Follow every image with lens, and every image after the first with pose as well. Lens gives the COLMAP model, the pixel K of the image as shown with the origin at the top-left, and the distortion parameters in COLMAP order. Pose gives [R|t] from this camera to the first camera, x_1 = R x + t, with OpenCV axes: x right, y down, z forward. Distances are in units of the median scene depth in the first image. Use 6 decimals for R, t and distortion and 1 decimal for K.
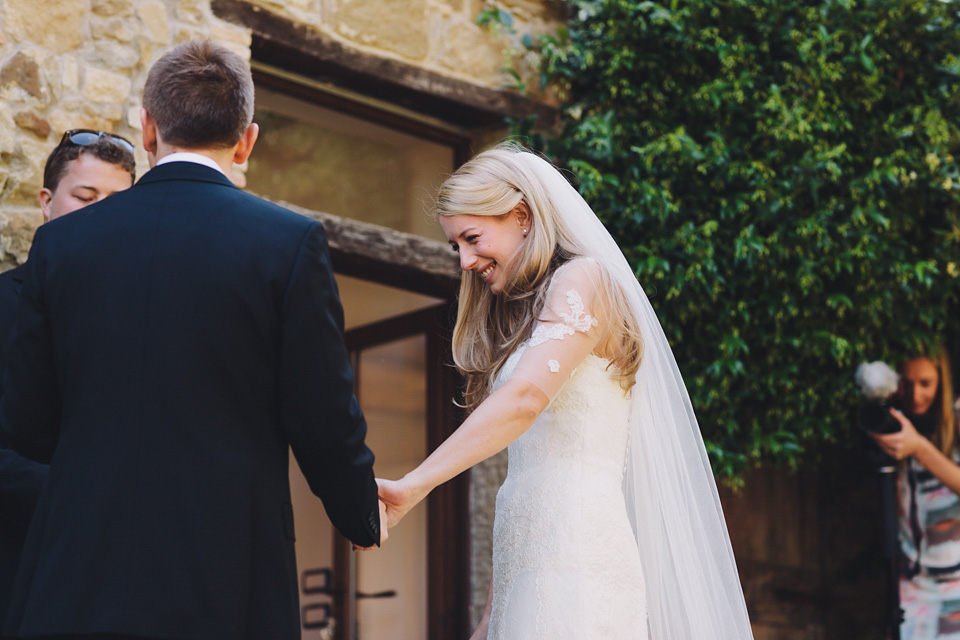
lens RADIAL K [[2283.7, 0, 480.0], [0, 2283.7, 320.0], [0, 0, 1]] dist [-0.029799, -1.078807]
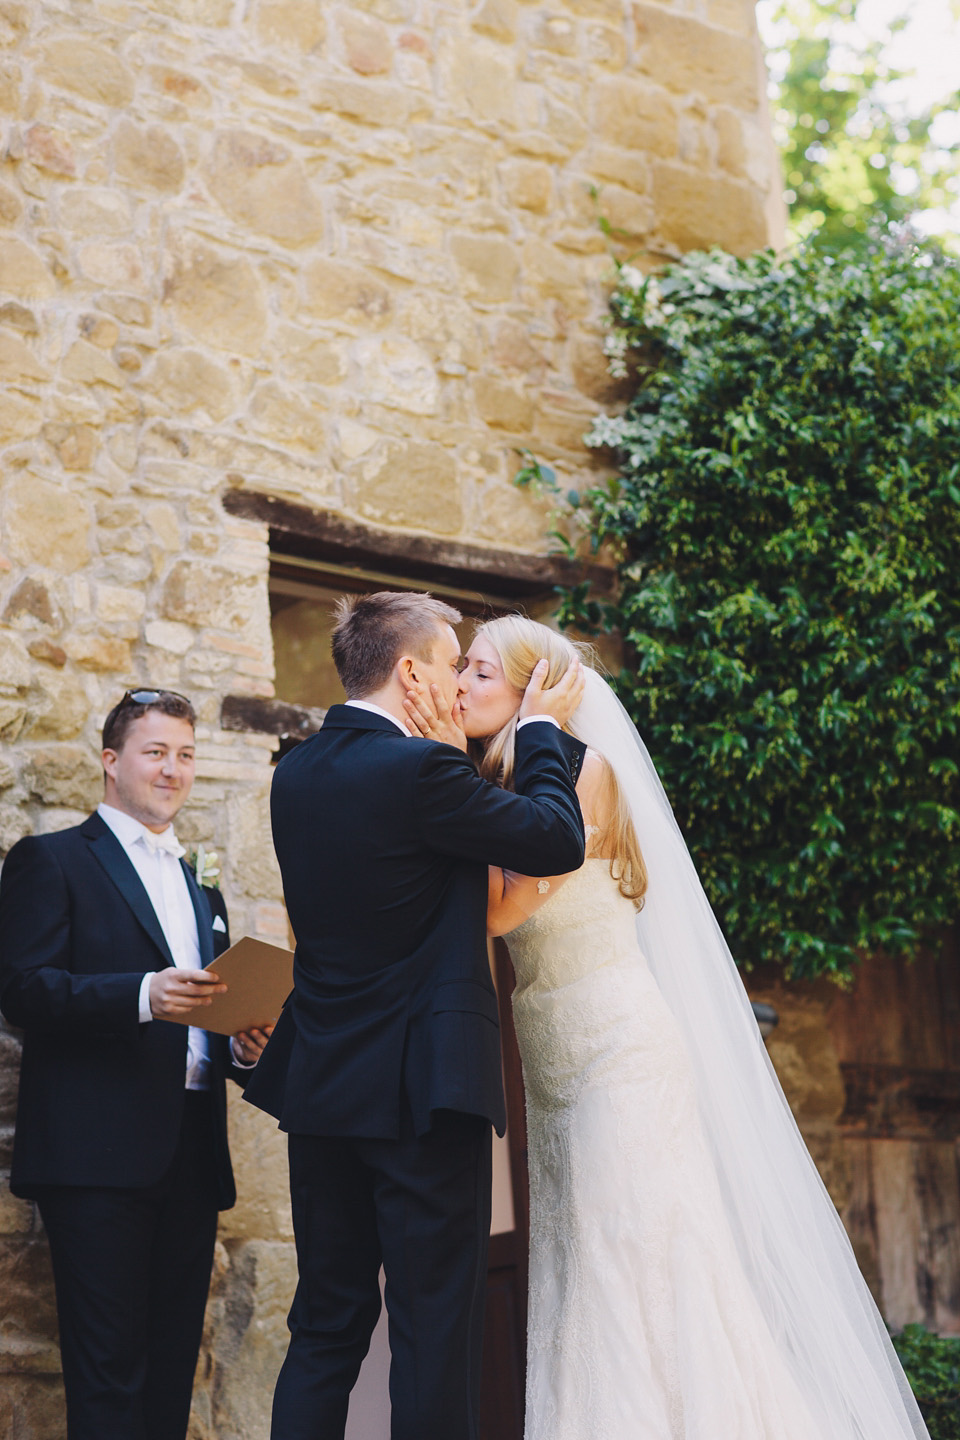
lens RADIAL K [[3425.6, 0, 480.0], [0, 3425.6, 720.0], [0, 0, 1]] dist [-0.029799, -1.078807]
pose [[0.996788, -0.073837, -0.030996, 0.019844], [0.073505, 0.997226, -0.011736, -0.023905], [0.031777, 0.009420, 0.999451, -0.342192]]
